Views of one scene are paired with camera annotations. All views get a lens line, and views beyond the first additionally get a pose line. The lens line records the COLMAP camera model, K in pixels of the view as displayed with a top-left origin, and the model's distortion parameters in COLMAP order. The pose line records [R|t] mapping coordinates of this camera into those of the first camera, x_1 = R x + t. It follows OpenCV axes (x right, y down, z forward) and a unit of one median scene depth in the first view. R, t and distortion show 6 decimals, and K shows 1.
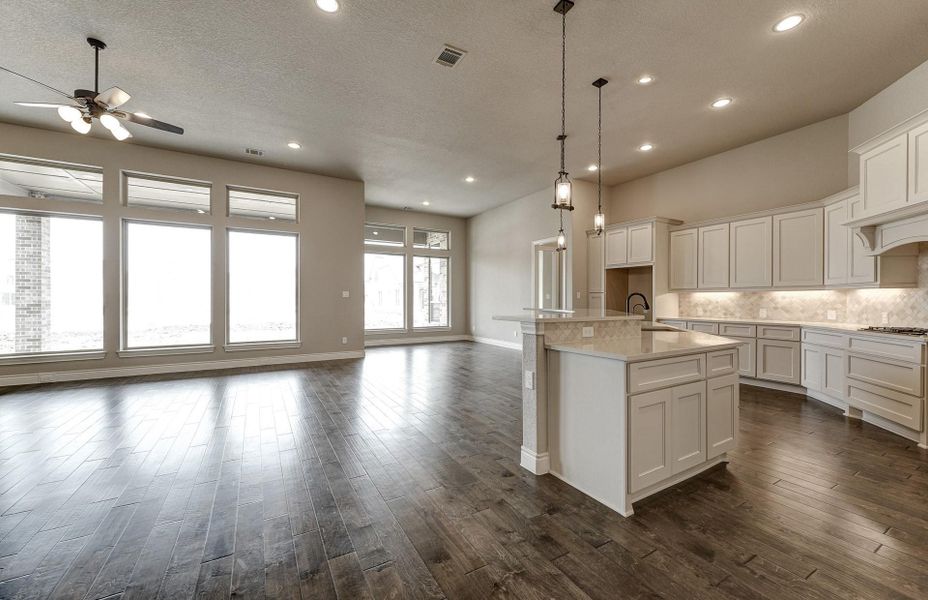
lens RADIAL K [[355.0, 0, 476.7], [0, 355.0, 300.7], [0, 0, 1]] dist [0.000218, -0.000904]
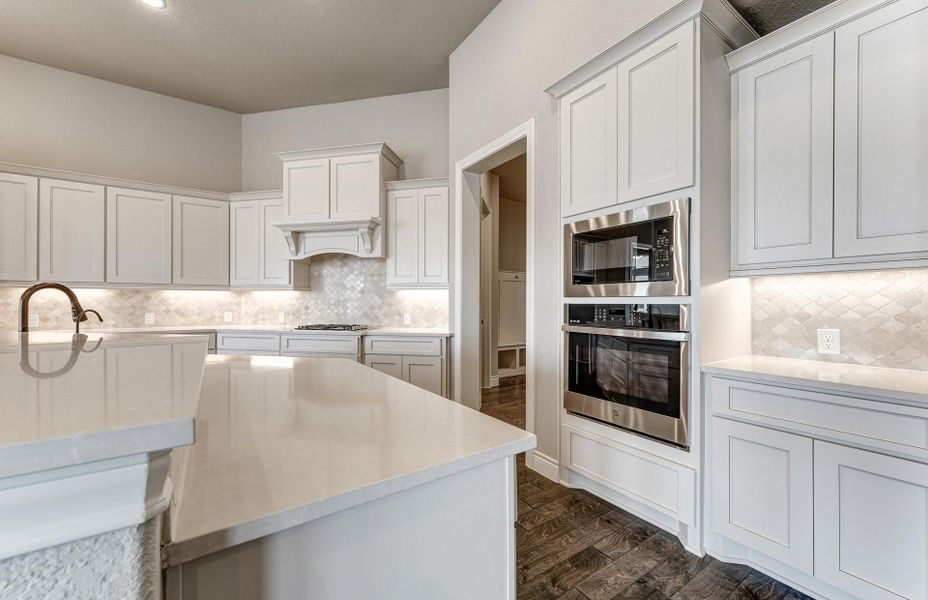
lens RADIAL K [[364.0, 0, 445.4], [0, 364.0, 305.8], [0, 0, 1]] dist [-0.001118, 0.001297]
pose [[-0.037752, -0.009874, 0.999238, -0.002435], [0.000399, 0.999951, 0.009896, 0.000751], [-0.999287, 0.000772, -0.037747, 0.429447]]
